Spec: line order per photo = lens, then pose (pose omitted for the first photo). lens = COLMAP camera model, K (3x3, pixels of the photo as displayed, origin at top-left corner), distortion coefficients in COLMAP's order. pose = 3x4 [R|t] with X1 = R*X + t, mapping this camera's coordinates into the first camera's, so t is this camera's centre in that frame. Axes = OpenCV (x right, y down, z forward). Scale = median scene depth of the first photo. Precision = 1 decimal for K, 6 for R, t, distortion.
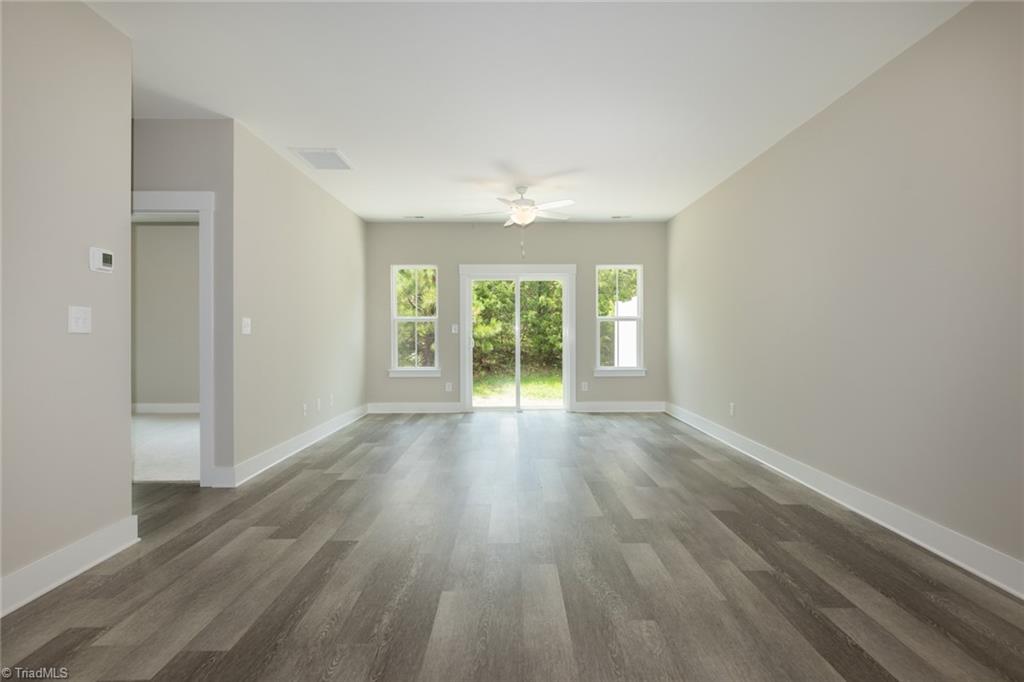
lens RADIAL K [[526.6, 0, 523.1], [0, 526.6, 339.1], [0, 0, 1]] dist [-0.001524, 0.003228]
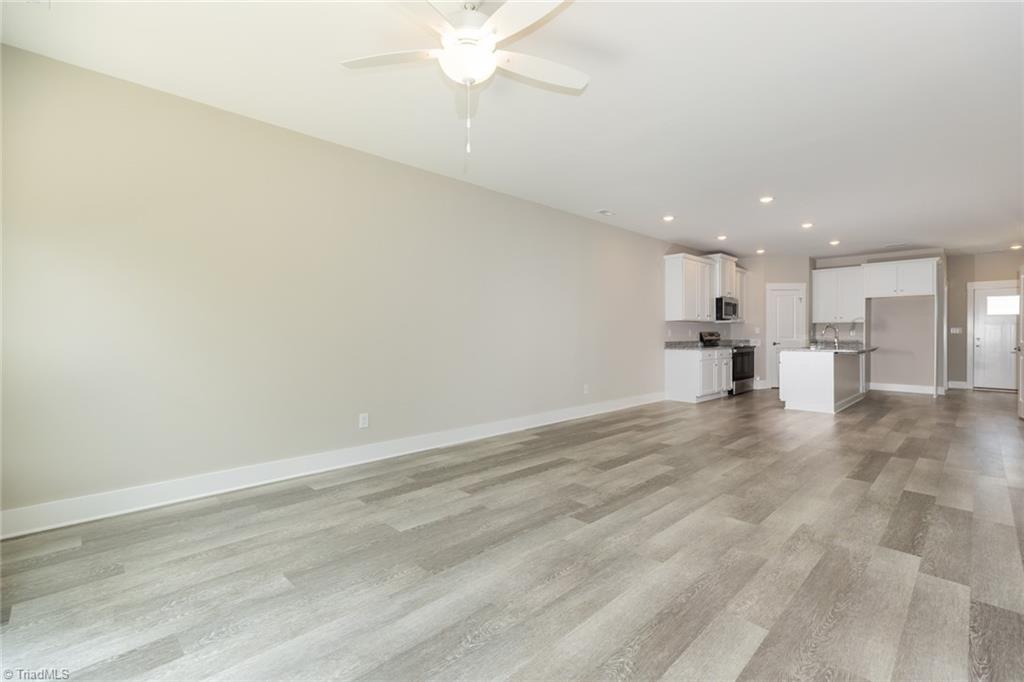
lens RADIAL K [[458.3, 0, 514.2], [0, 458.3, 333.5], [0, 0, 1]] dist [0.009266, 0.001363]
pose [[-0.681033, -0.001727, 0.732251, -0.235095], [0.007806, 0.999923, 0.009618, -0.010337], [-0.732211, 0.012266, -0.680967, 0.956416]]
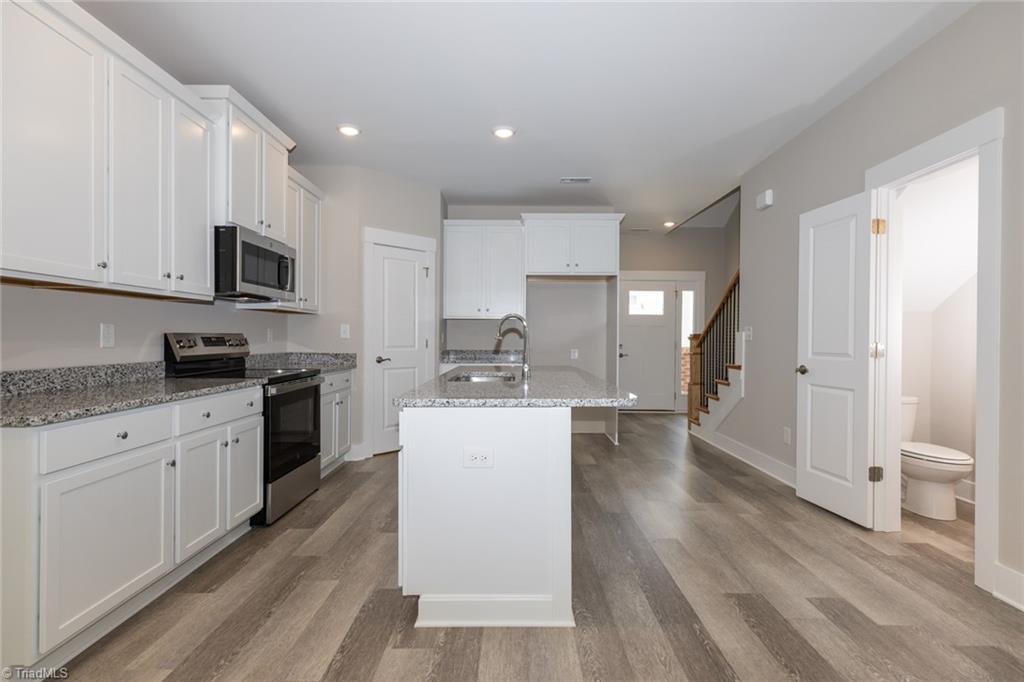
lens RADIAL K [[487.9, 0, 516.4], [0, 487.9, 335.3], [0, 0, 1]] dist [0.006535, 0.000310]
pose [[-0.999538, -0.005845, 0.029841, -0.083210], [-0.005574, 0.999942, 0.009163, -0.005423], [-0.029893, 0.008993, -0.999513, 0.481535]]
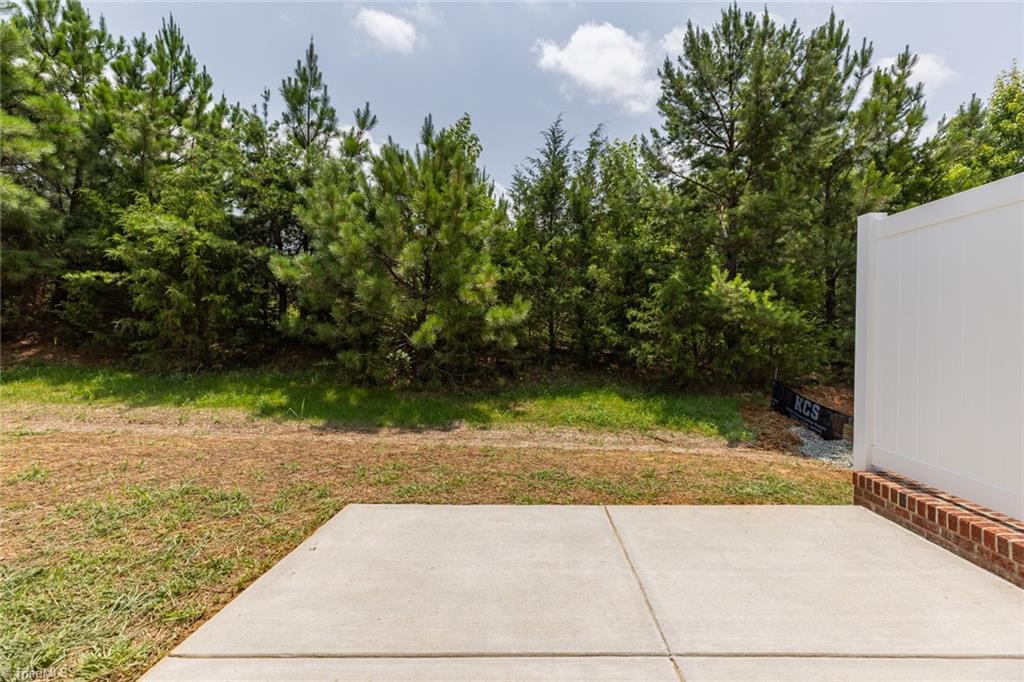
lens RADIAL K [[458.3, 0, 526.5], [0, 458.3, 329.1], [0, 0, 1]] dist [0.009266, 0.001363]
pose [[0.999416, 0.006399, -0.033573, -0.062763], [-0.006962, 0.999837, -0.016668, 0.021978], [0.033461, 0.016892, 0.999297, 1.019438]]
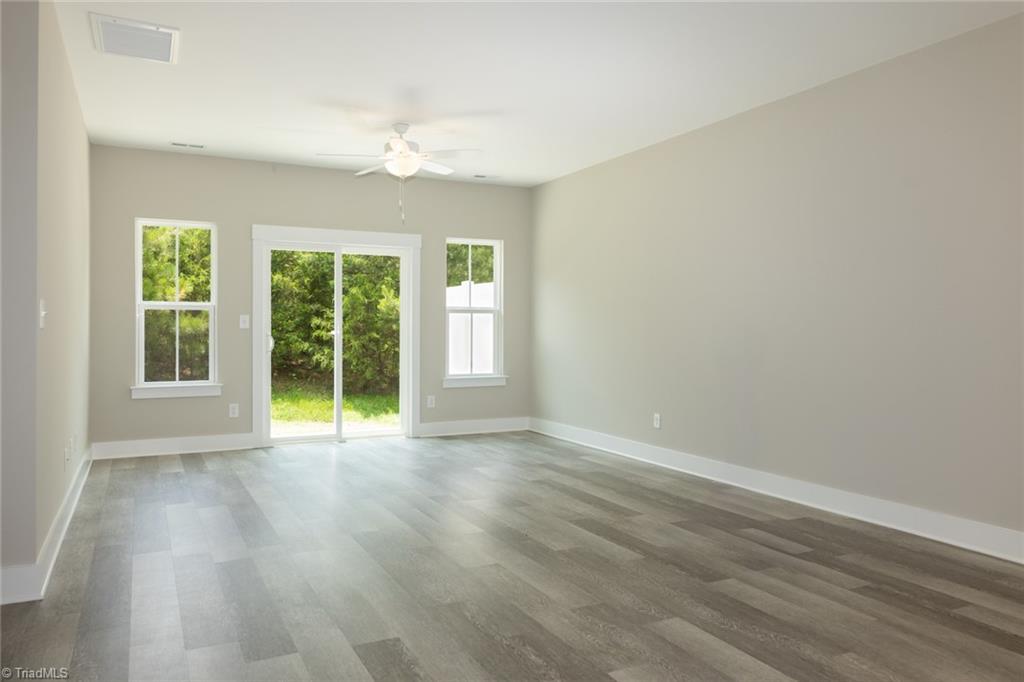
lens RADIAL K [[724.4, 0, 518.3], [0, 724.4, 334.2], [0, 0, 1]] dist [0.002709, -0.002053]
pose [[0.900317, 0.001929, 0.435230, -0.220962], [-0.000066, 0.999991, -0.004296, 0.000097], [-0.435234, 0.003839, 0.900309, 0.037971]]
